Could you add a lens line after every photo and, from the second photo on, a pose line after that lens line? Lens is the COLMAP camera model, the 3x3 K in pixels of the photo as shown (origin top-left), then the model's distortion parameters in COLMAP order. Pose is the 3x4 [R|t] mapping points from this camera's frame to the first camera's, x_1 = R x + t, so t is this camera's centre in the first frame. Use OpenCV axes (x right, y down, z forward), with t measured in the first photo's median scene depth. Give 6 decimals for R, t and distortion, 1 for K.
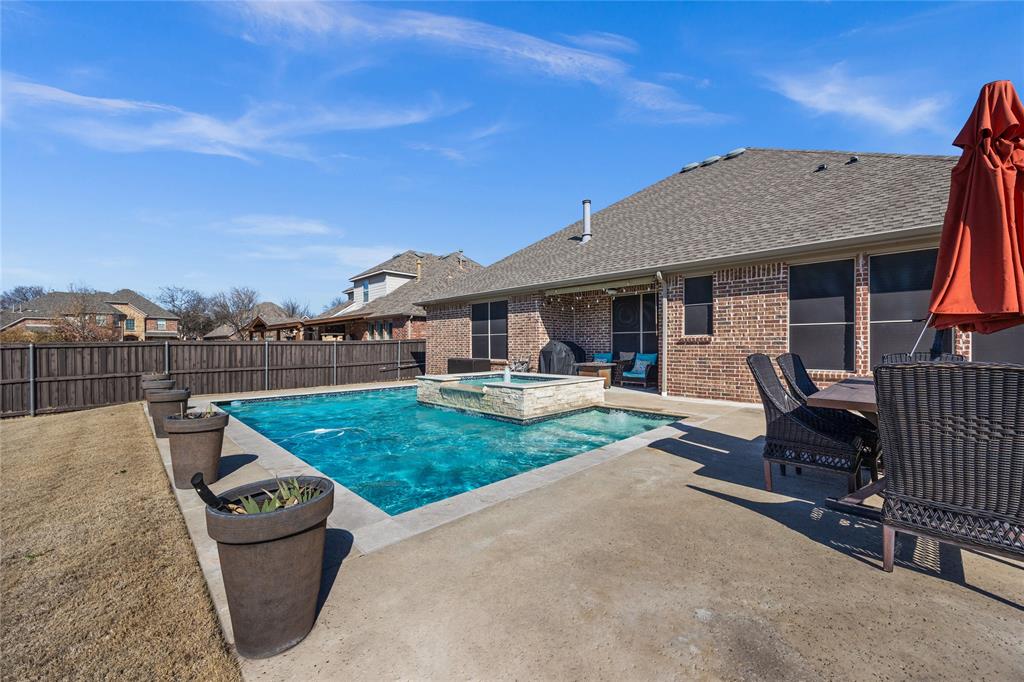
lens RADIAL K [[394.6, 0, 513.6], [0, 394.6, 341.9], [0, 0, 1]] dist [-0.001796, -0.000018]
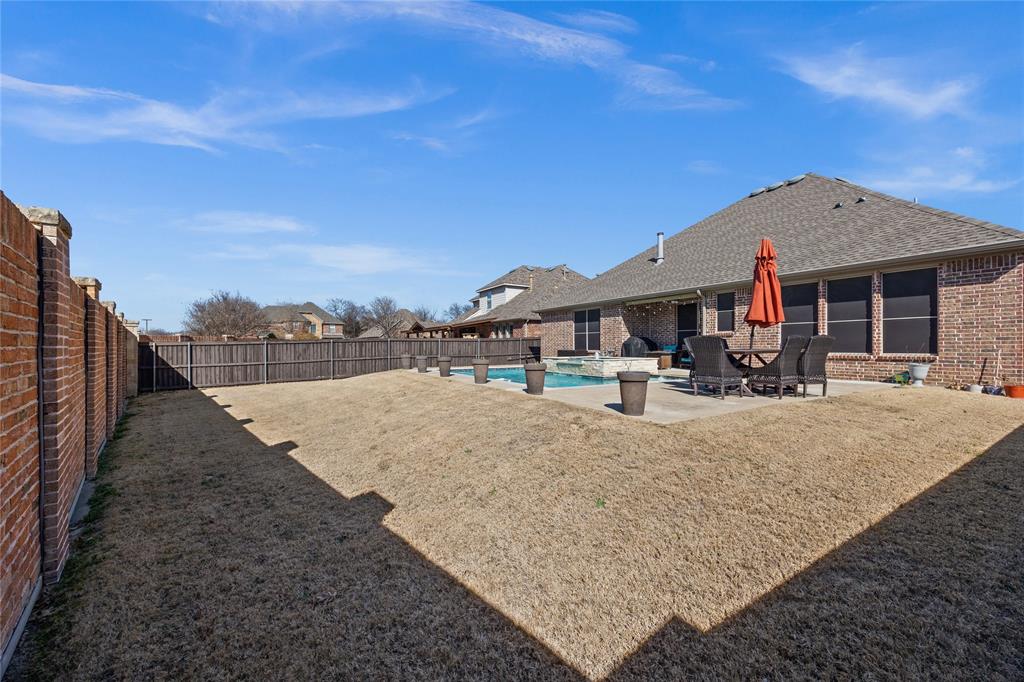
lens RADIAL K [[391.0, 0, 513.1], [0, 391.0, 349.0], [0, 0, 1]] dist [-0.004218, -0.000200]
pose [[0.967249, 0.002166, -0.253821, 0.042359], [0.002241, 0.999852, 0.017072, 0.016672], [0.253821, -0.017082, 0.967100, -0.471829]]
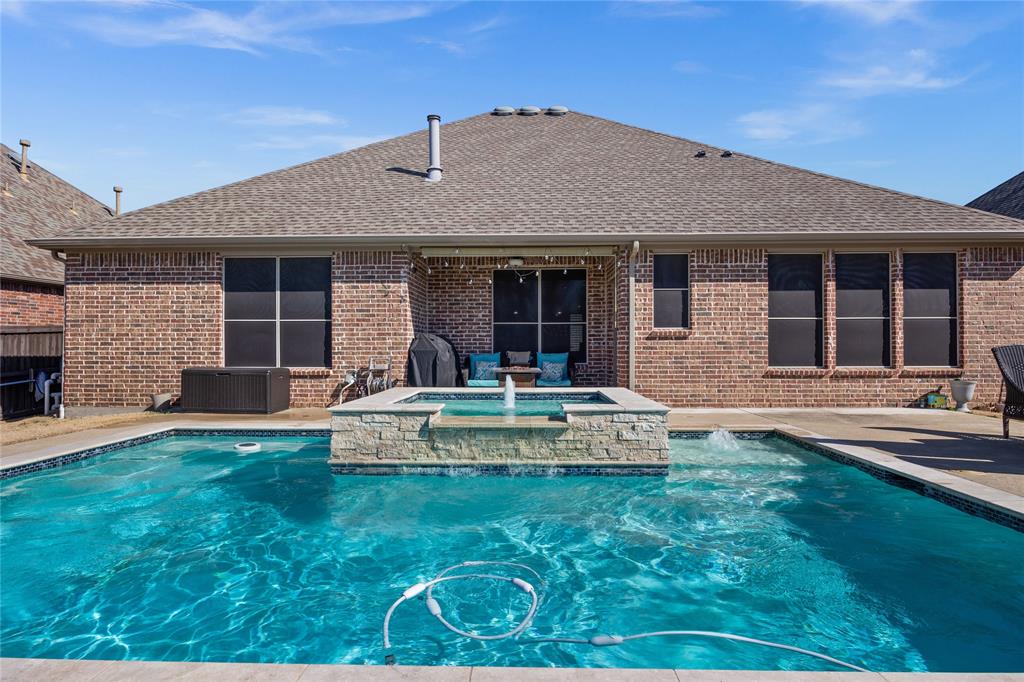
lens RADIAL K [[543.5, 0, 512.0], [0, 543.5, 341.0], [0, 0, 1]] dist [-0.010891, -0.000061]
pose [[0.726344, 0.006090, 0.687304, -0.366843], [-0.006134, 0.999978, -0.002379, 0.009726], [-0.687304, -0.002488, 0.726366, 0.306061]]
